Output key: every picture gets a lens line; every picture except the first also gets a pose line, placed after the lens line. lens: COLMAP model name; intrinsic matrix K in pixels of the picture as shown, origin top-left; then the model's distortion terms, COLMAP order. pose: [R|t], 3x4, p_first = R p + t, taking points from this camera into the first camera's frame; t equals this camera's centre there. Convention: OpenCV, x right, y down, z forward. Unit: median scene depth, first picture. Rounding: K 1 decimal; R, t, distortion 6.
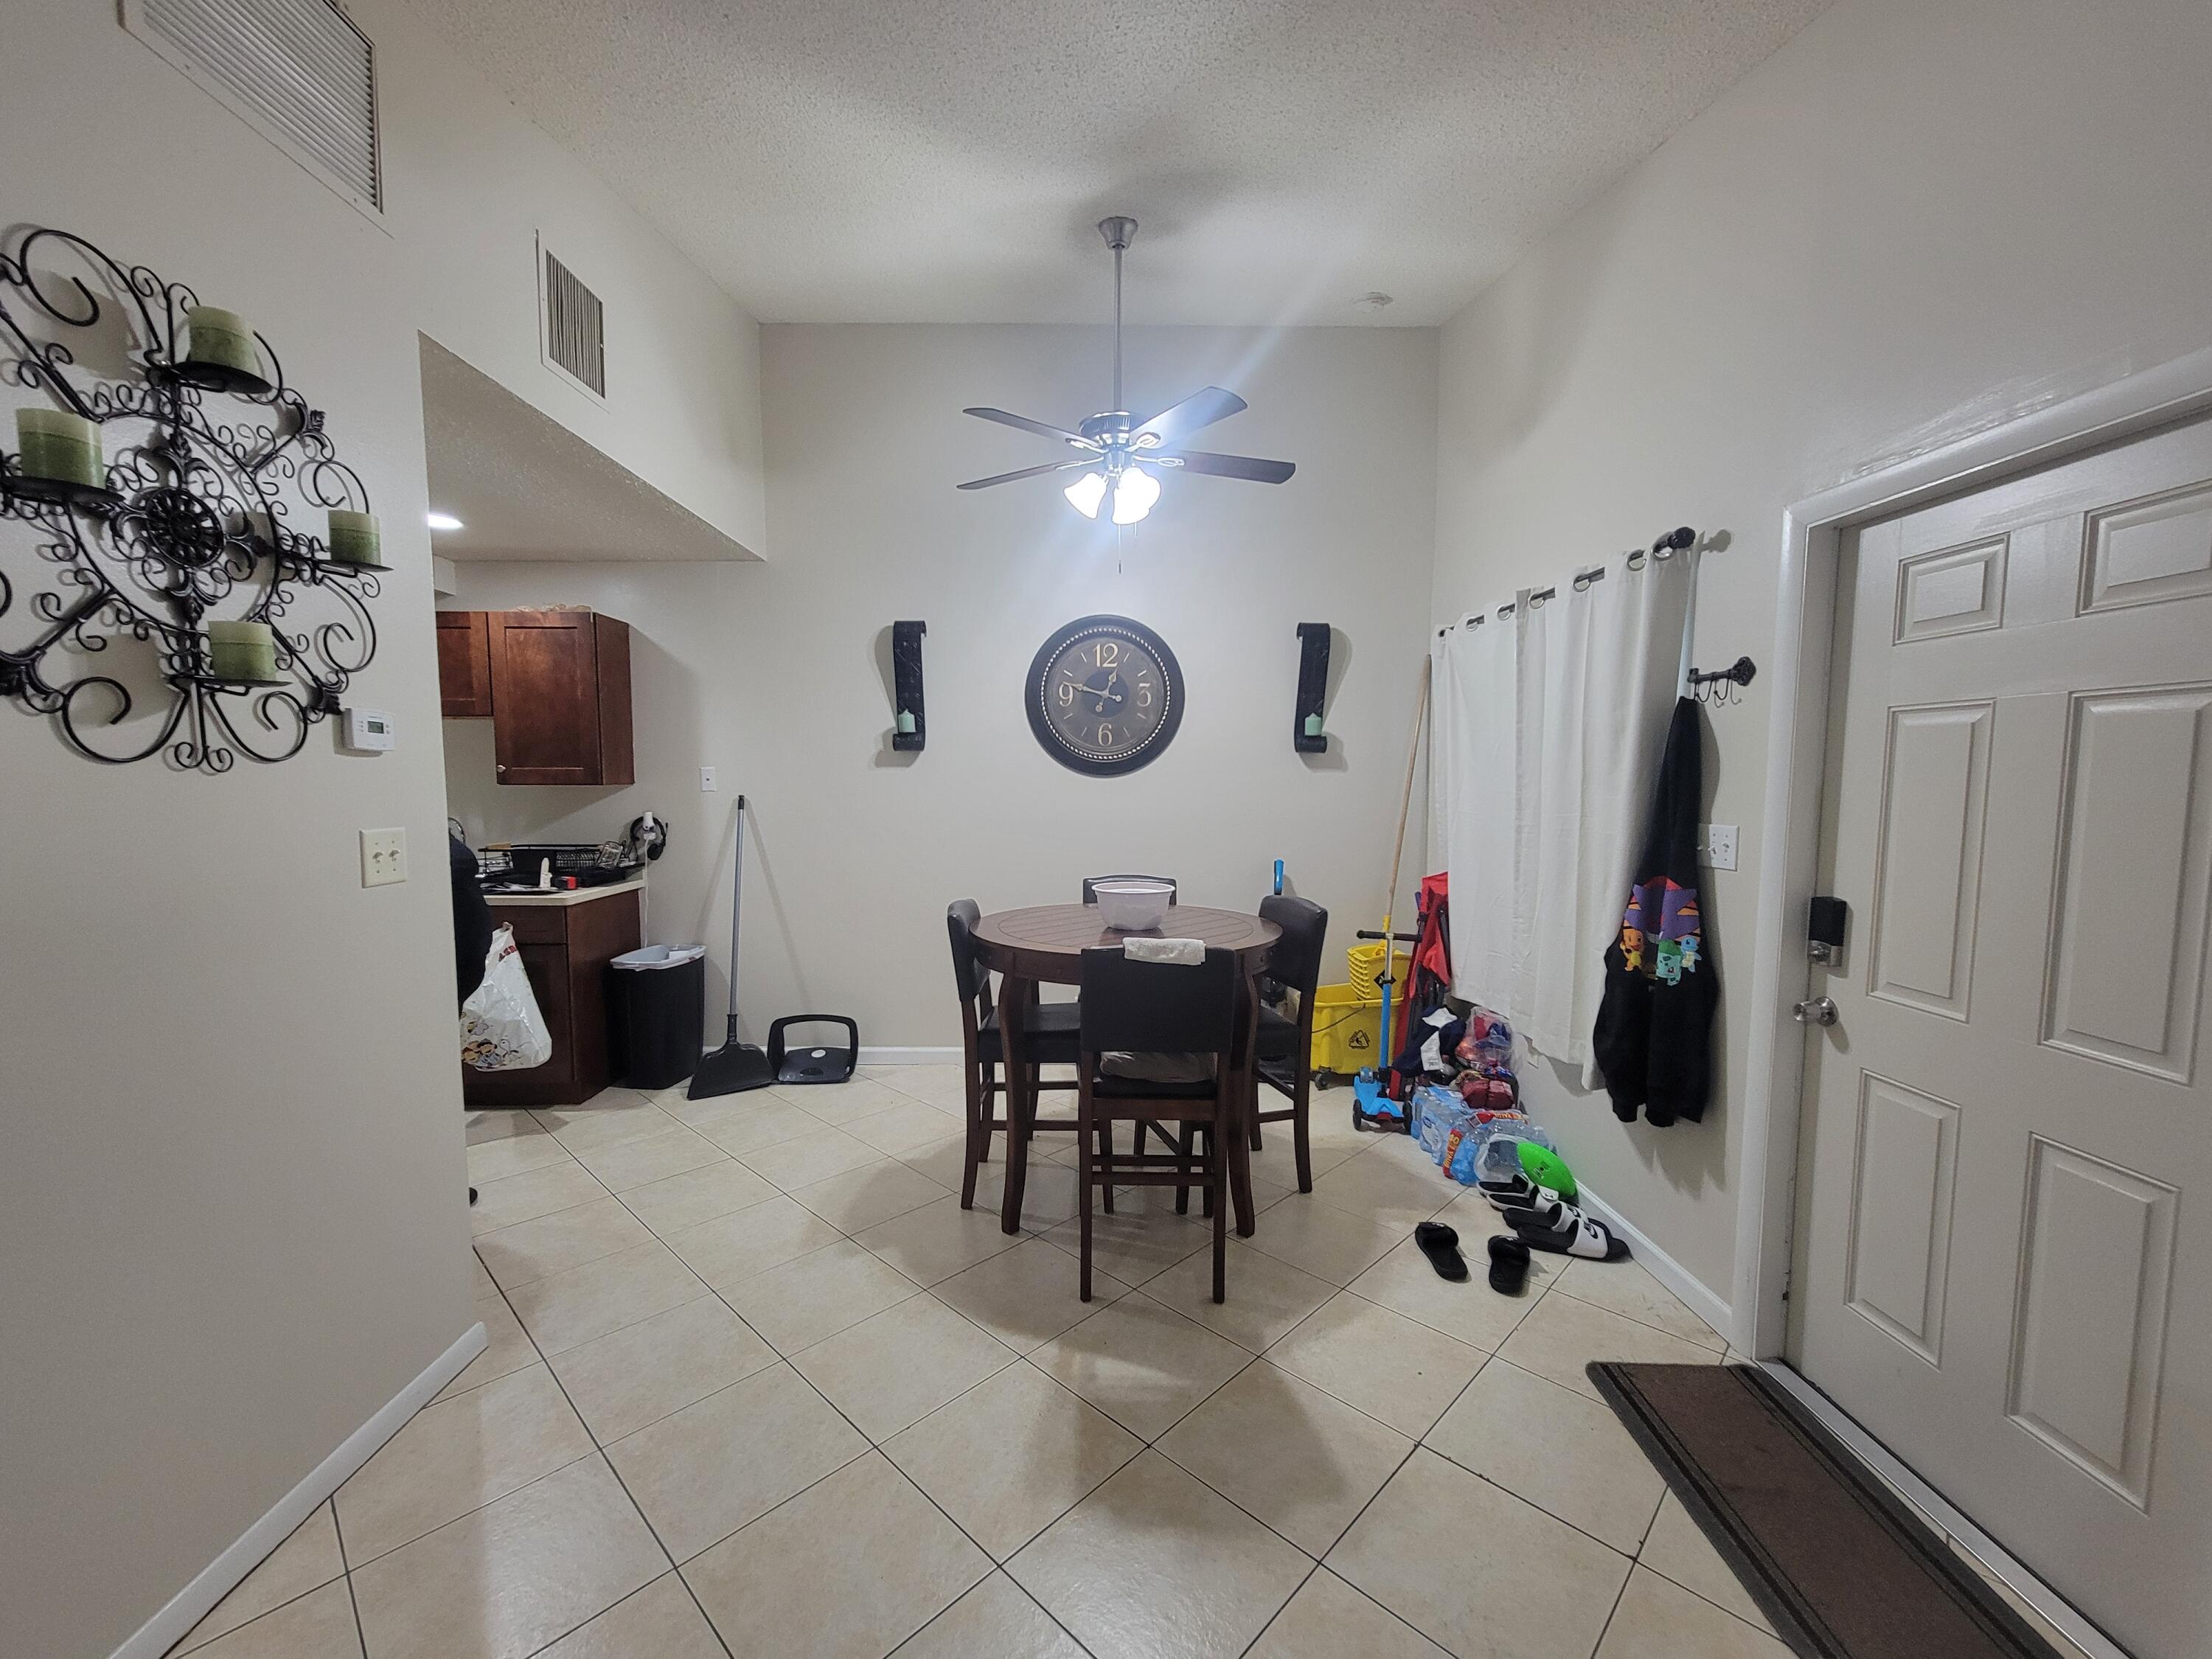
lens RADIAL K [[903.0, 0, 1102.6], [0, 903.0, 845.2], [0, 0, 1]] dist [-0.015272, -0.000250]
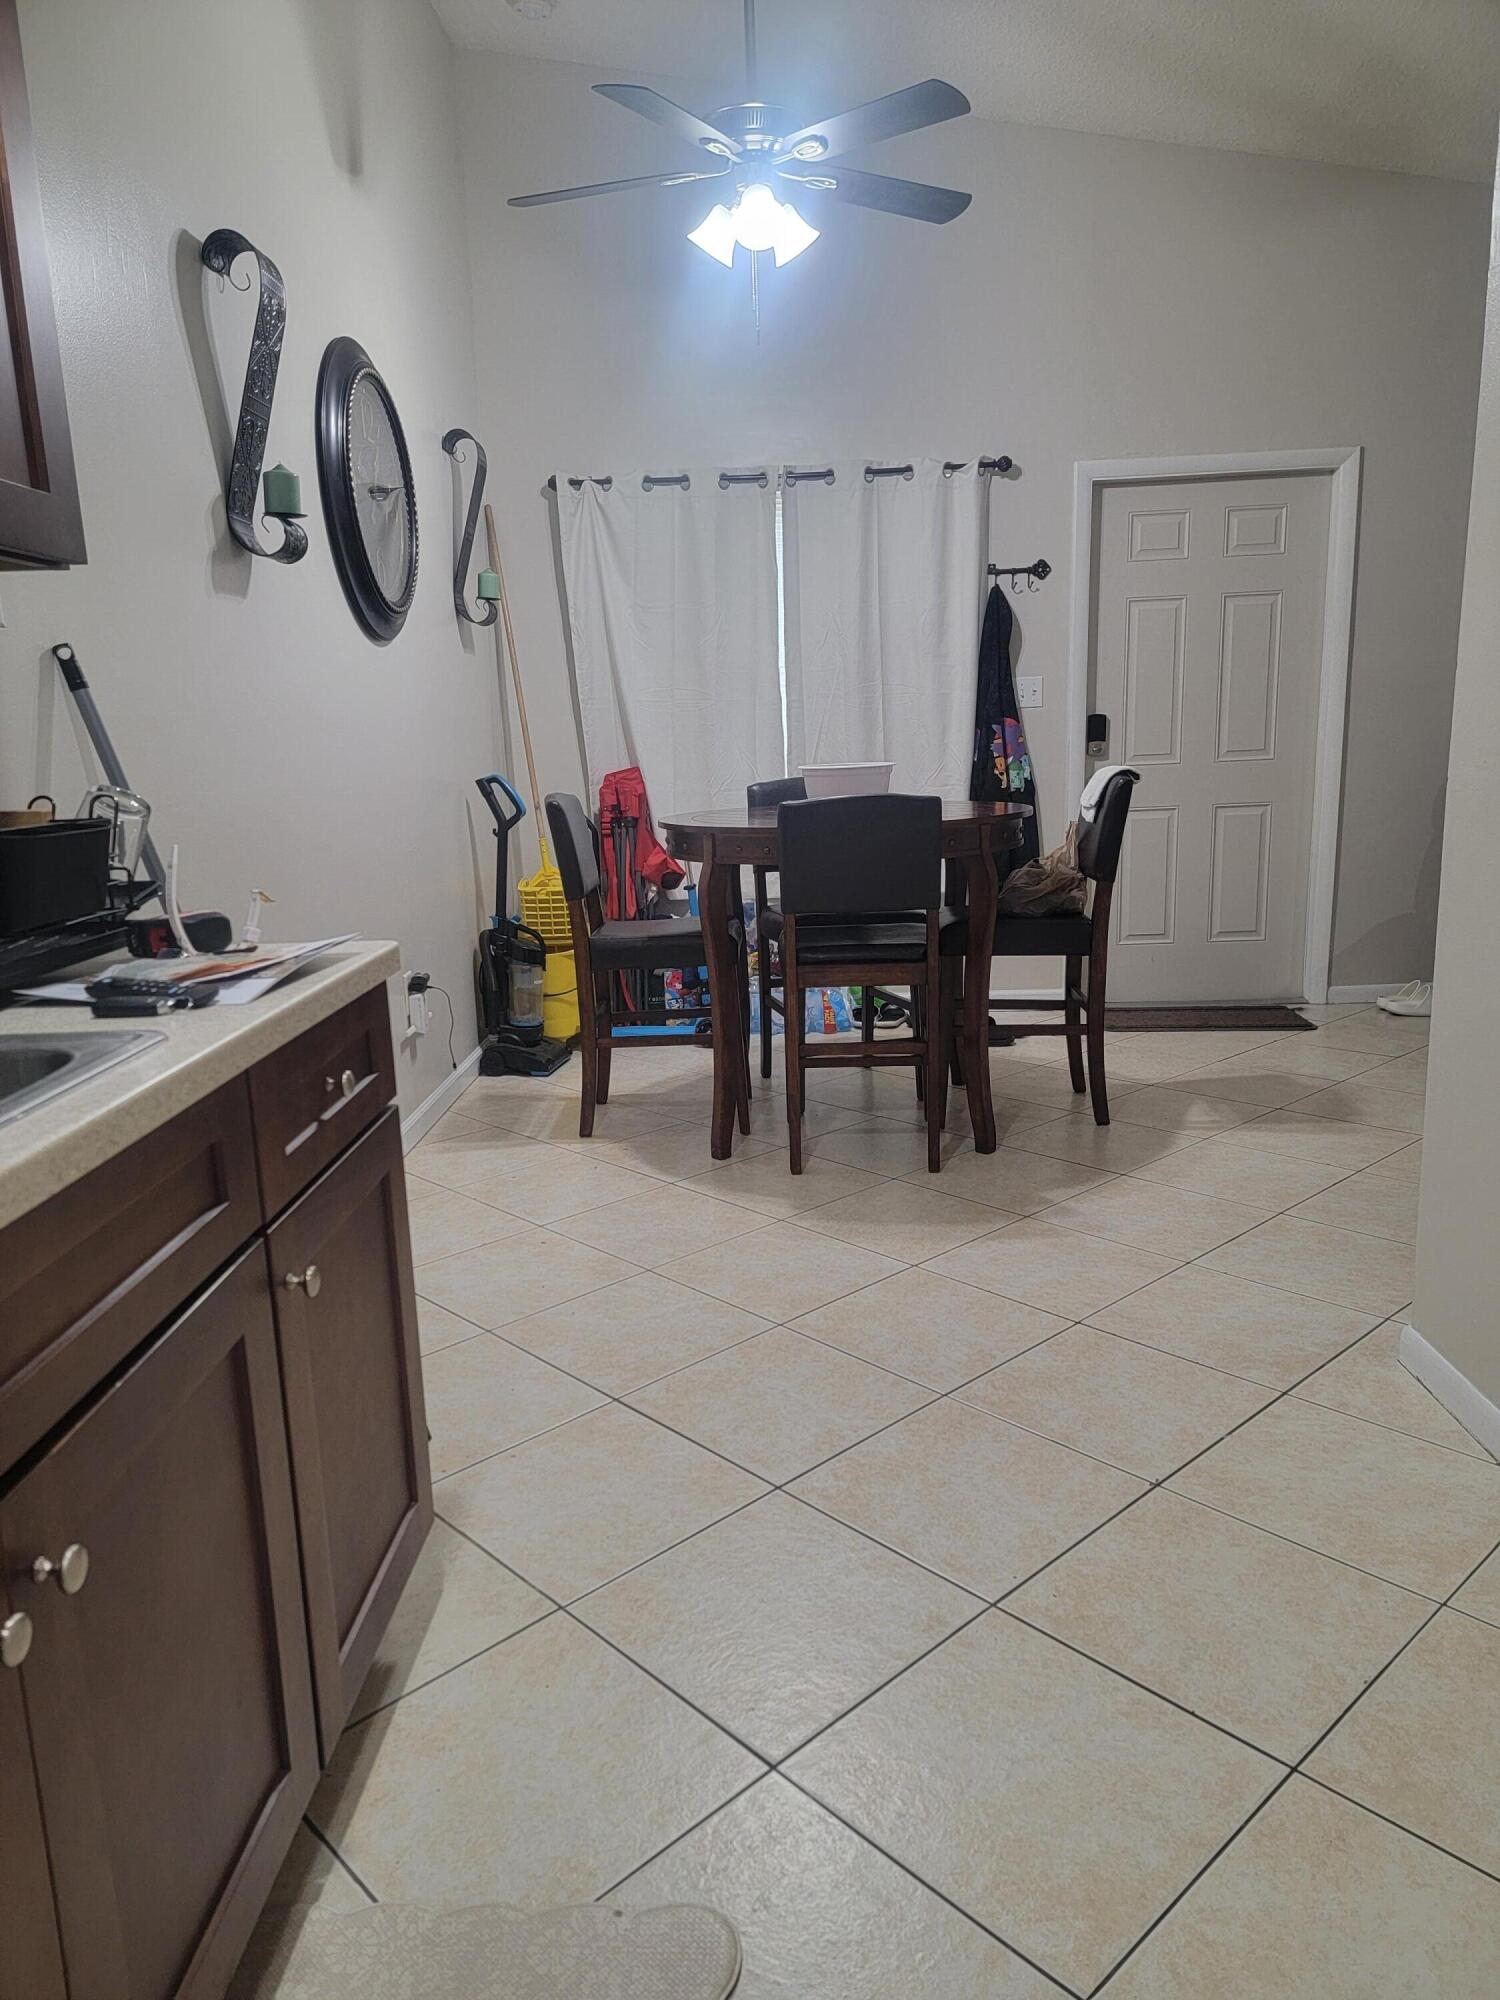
lens RADIAL K [[1385.8, 0, 743.7], [0, 1385.8, 1003.5], [0, 0, 1]] dist [0.041280, 0.000678]
pose [[0.037235, -0.191547, 0.980777, -1.379056], [0.108153, 0.976465, 0.186598, 0.021272], [-0.993437, 0.099126, 0.057075, 1.138705]]
